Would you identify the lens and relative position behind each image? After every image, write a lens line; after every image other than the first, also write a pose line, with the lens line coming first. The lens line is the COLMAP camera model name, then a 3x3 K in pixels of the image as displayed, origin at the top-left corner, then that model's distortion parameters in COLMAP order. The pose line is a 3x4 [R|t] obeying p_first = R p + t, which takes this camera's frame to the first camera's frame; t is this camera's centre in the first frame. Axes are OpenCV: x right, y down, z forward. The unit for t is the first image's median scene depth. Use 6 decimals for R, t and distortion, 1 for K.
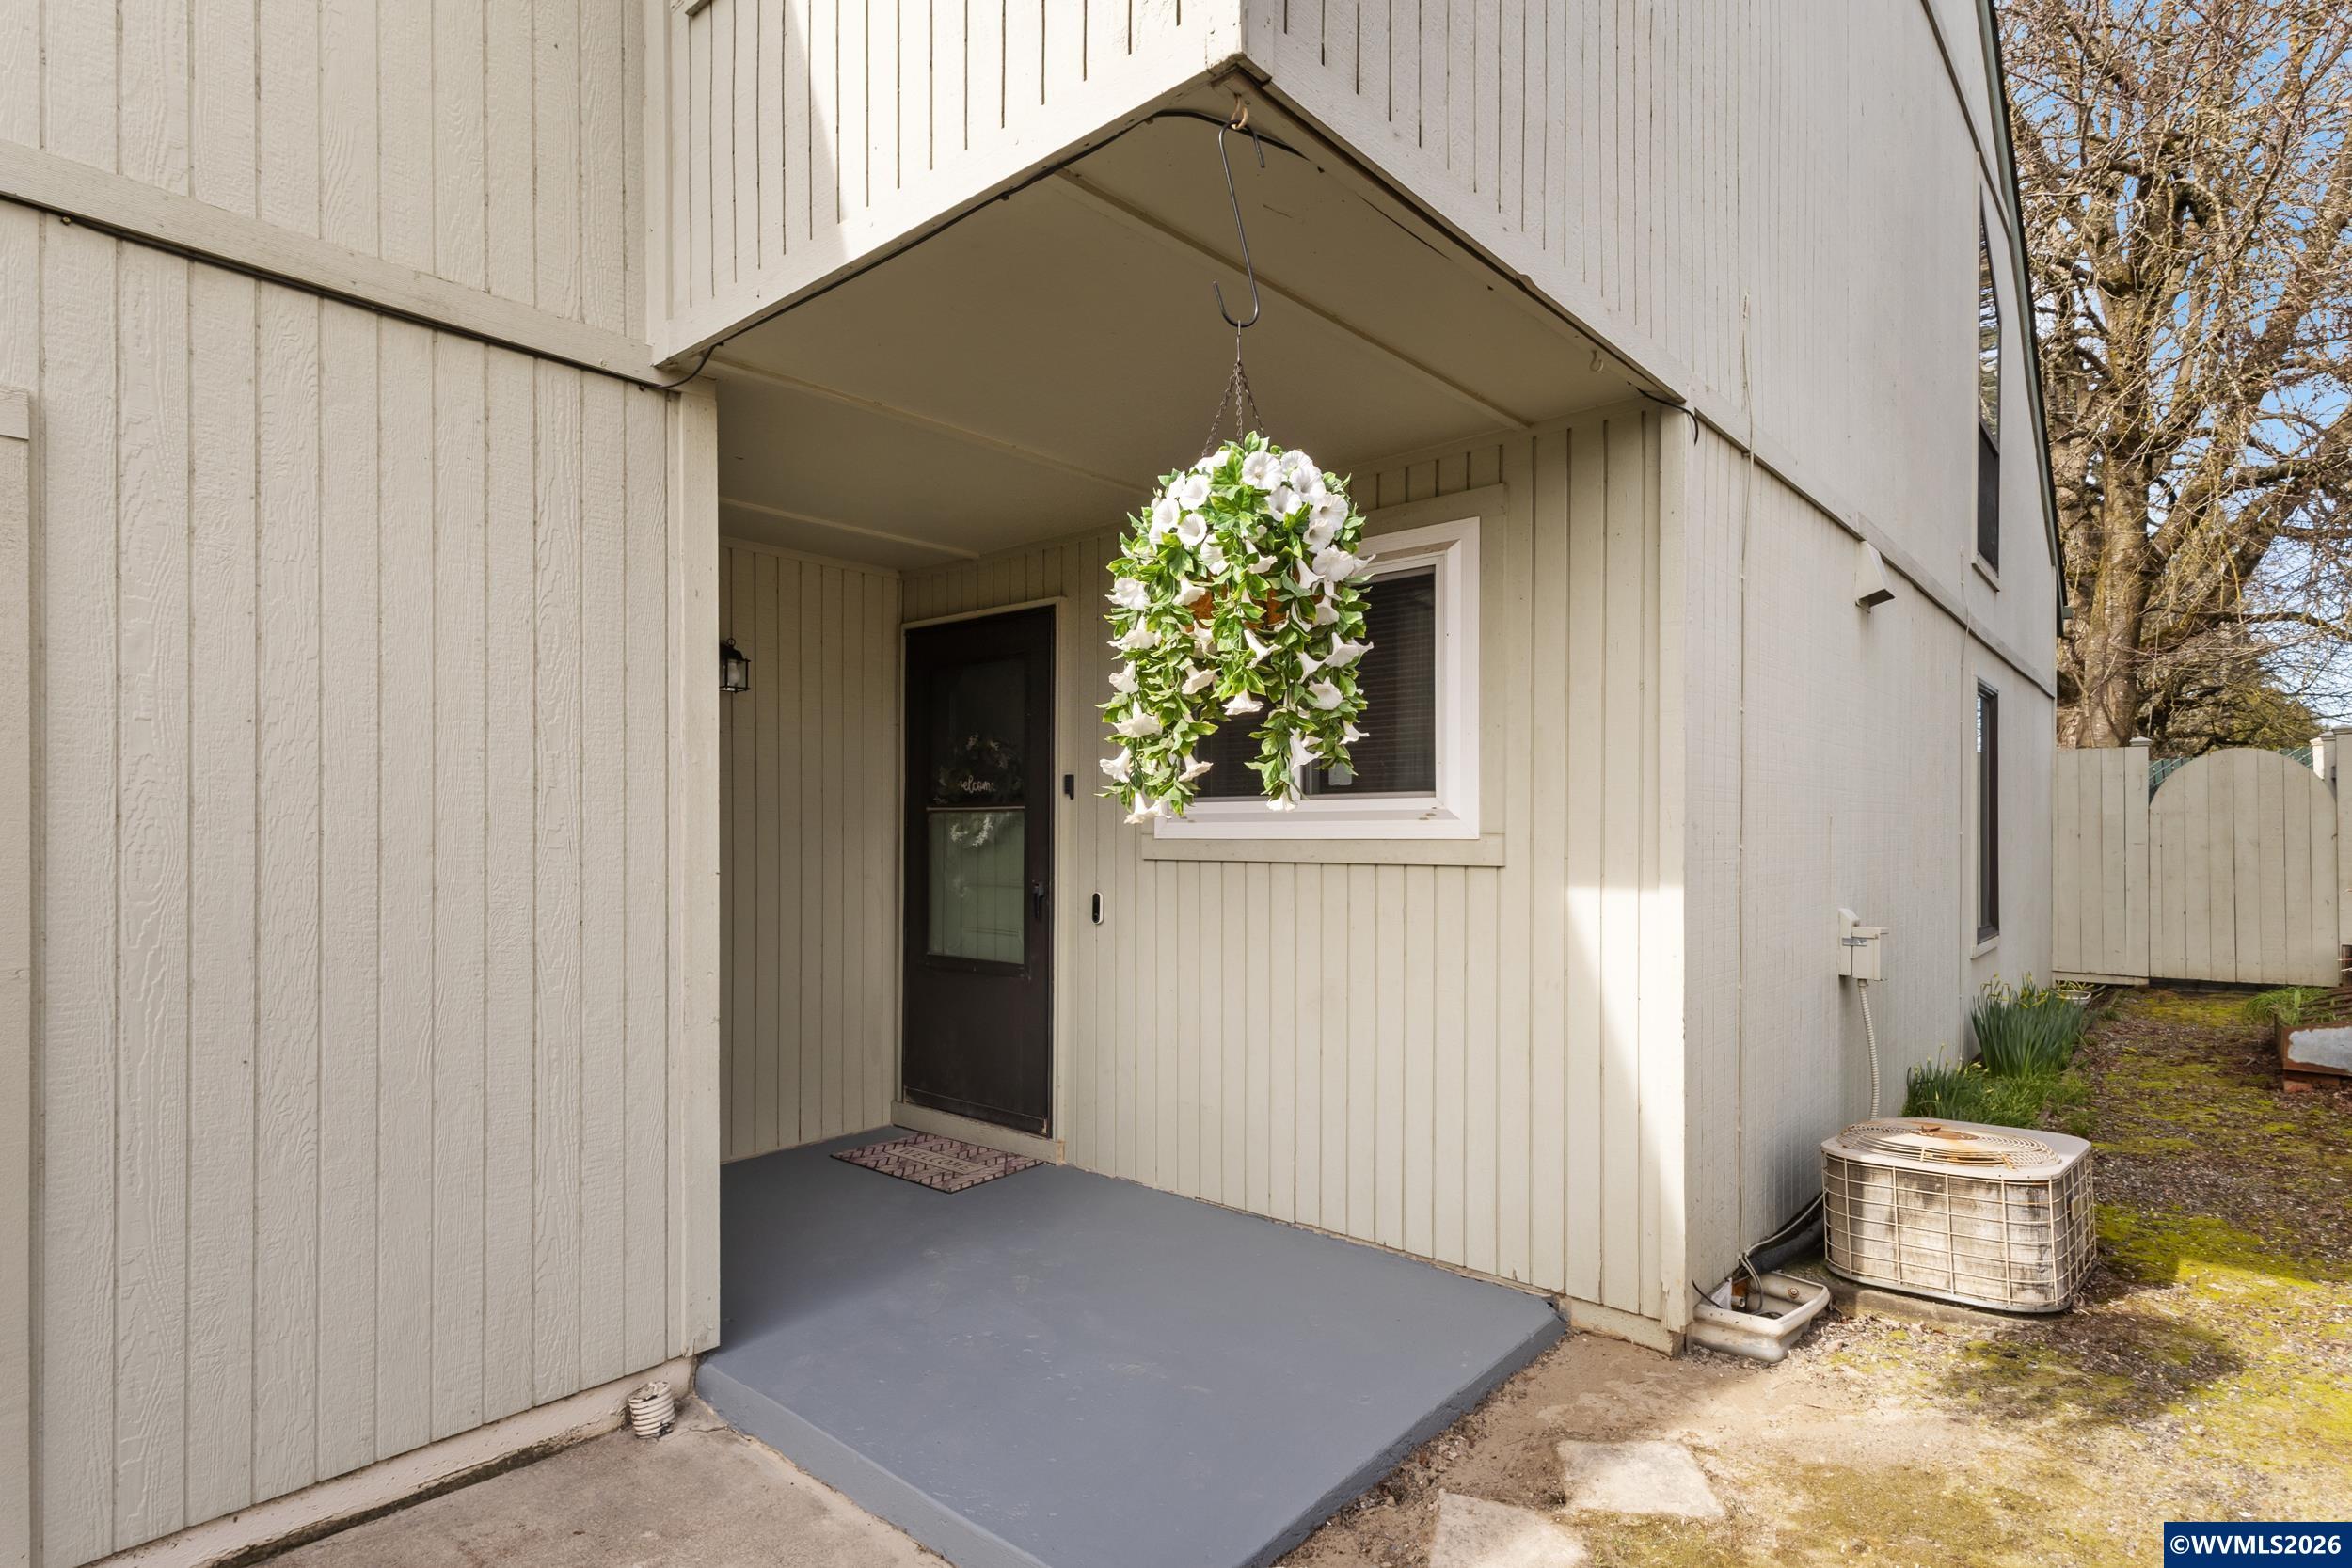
lens RADIAL K [[1153.2, 0, 1189.4], [0, 1153.2, 823.2], [0, 0, 1]] dist [0.010084, -0.000305]
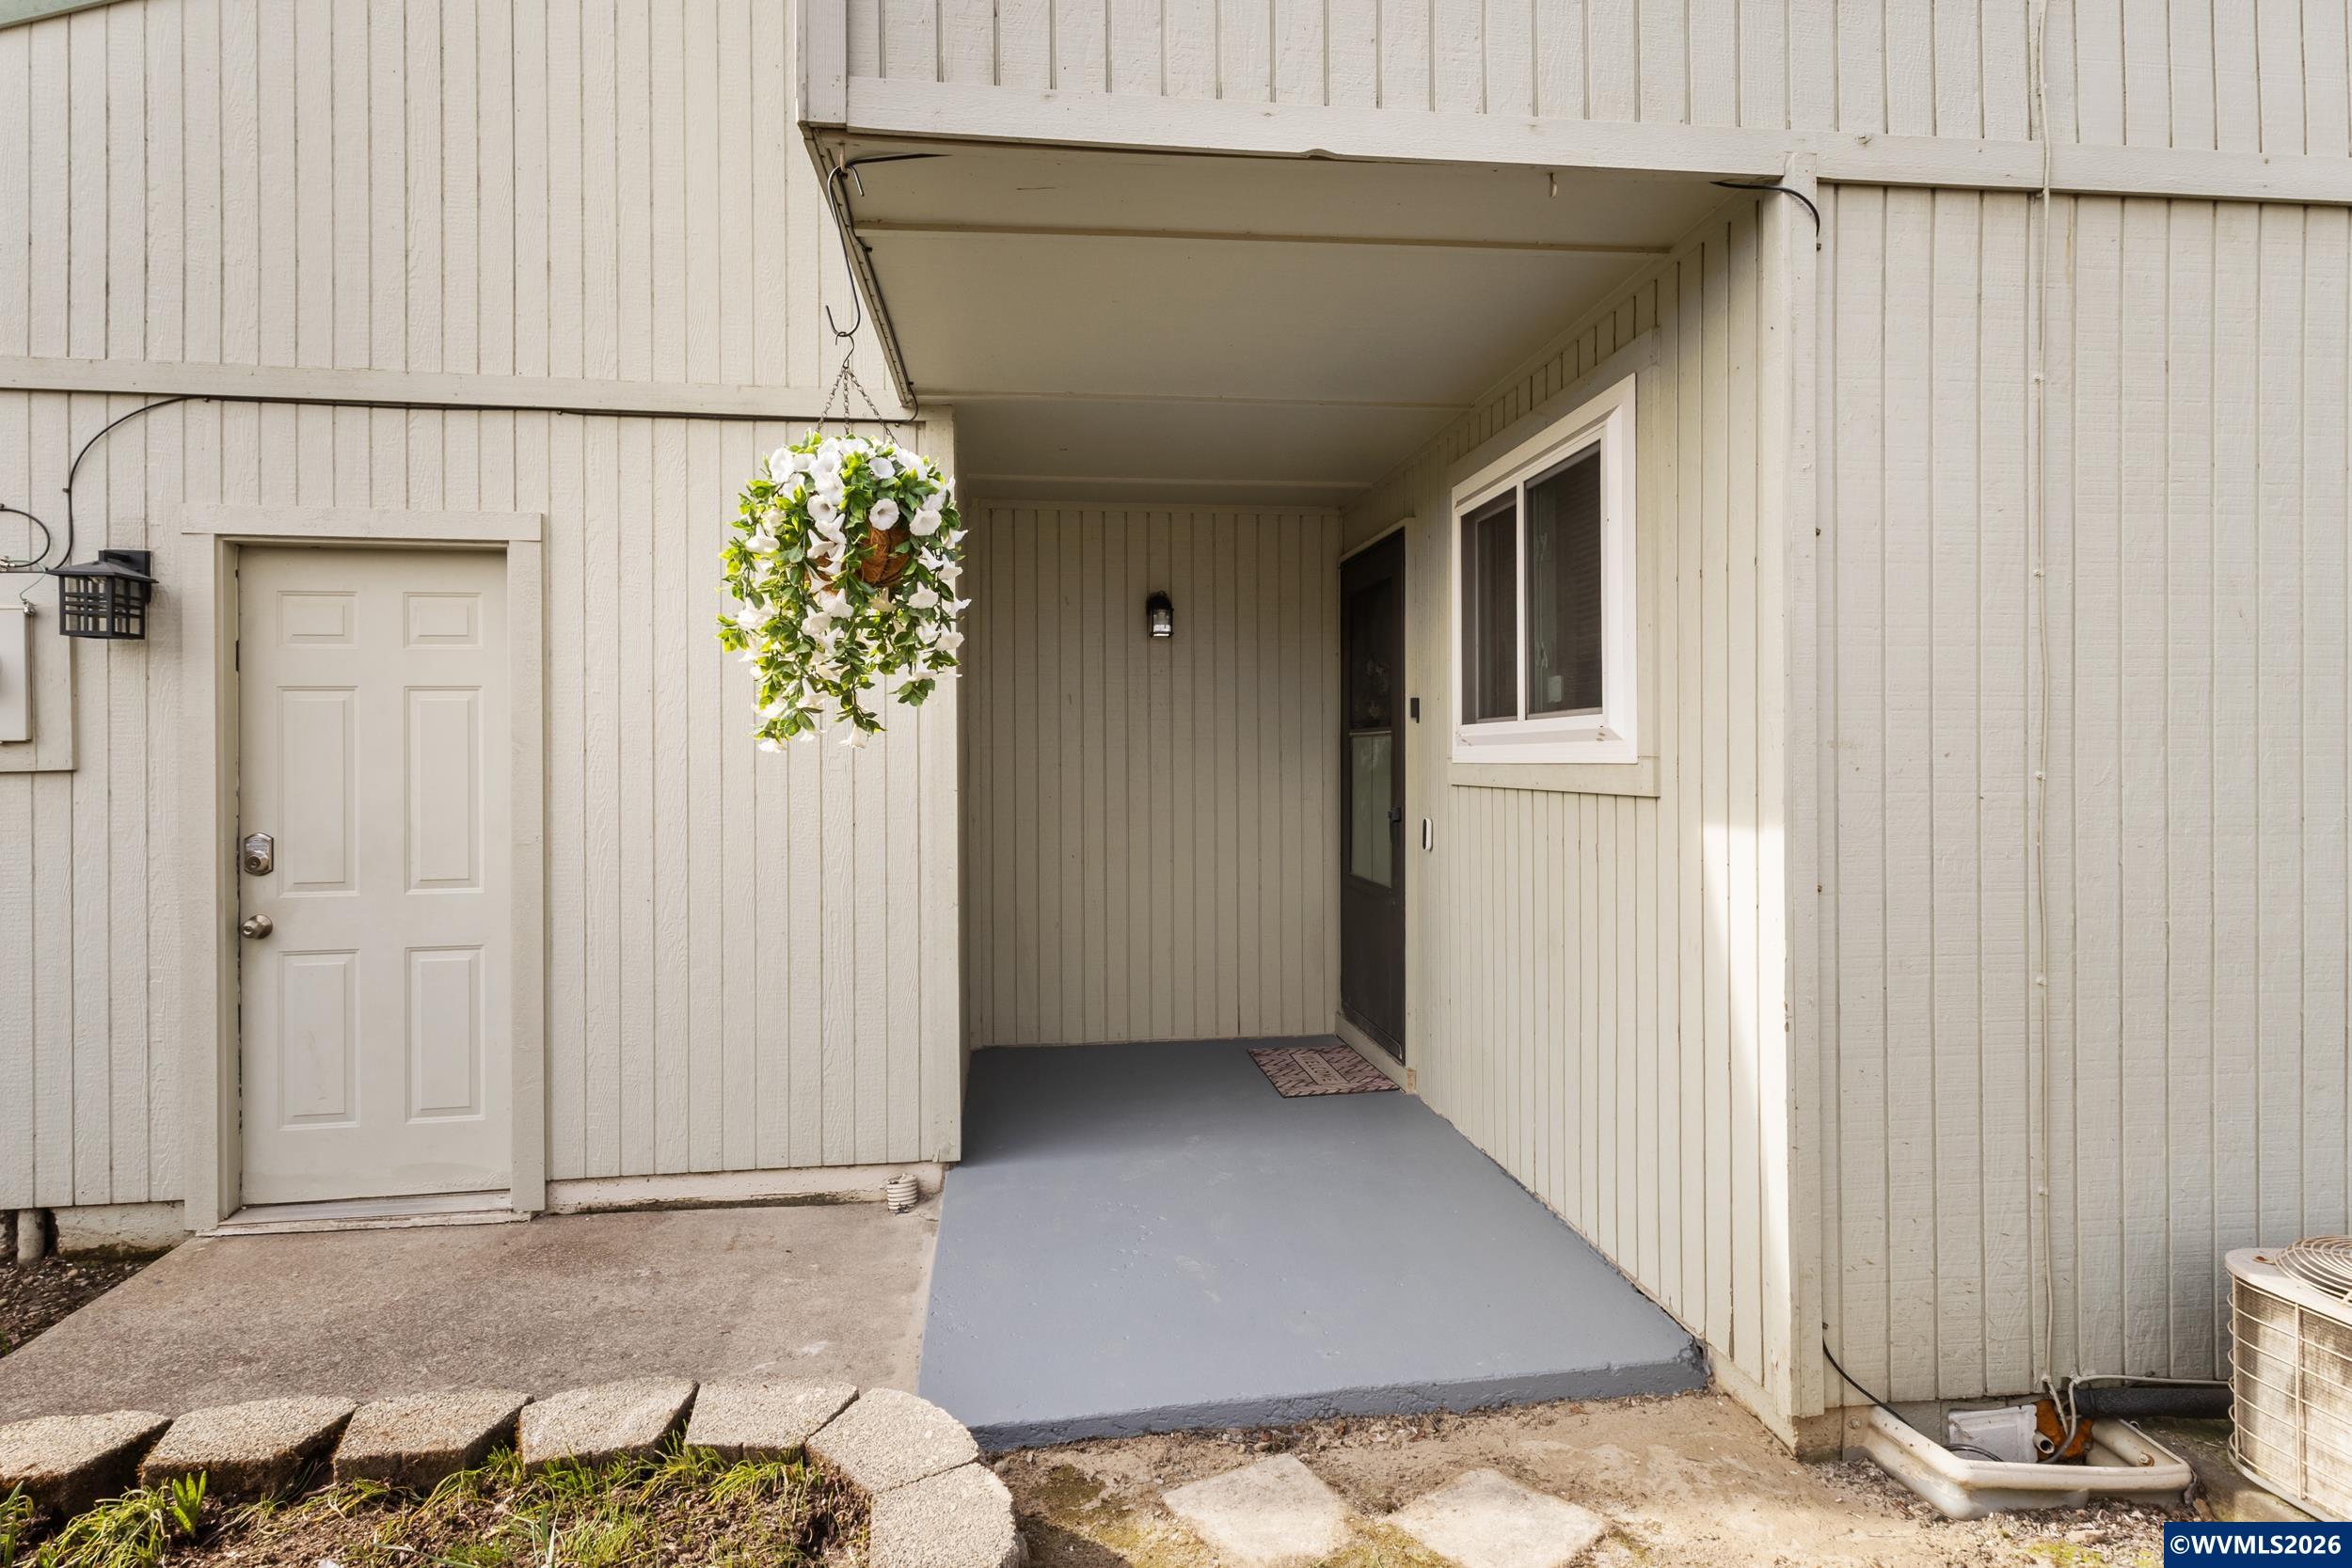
lens RADIAL K [[1153.2, 0, 1126.8], [0, 1153.2, 749.3], [0, 0, 1]] dist [0.010084, -0.000305]
pose [[0.765291, -0.007861, -0.643636, 0.512224], [0.008955, 0.999959, -0.001565, 0.001591], [0.643622, -0.004565, 0.765330, 0.133784]]
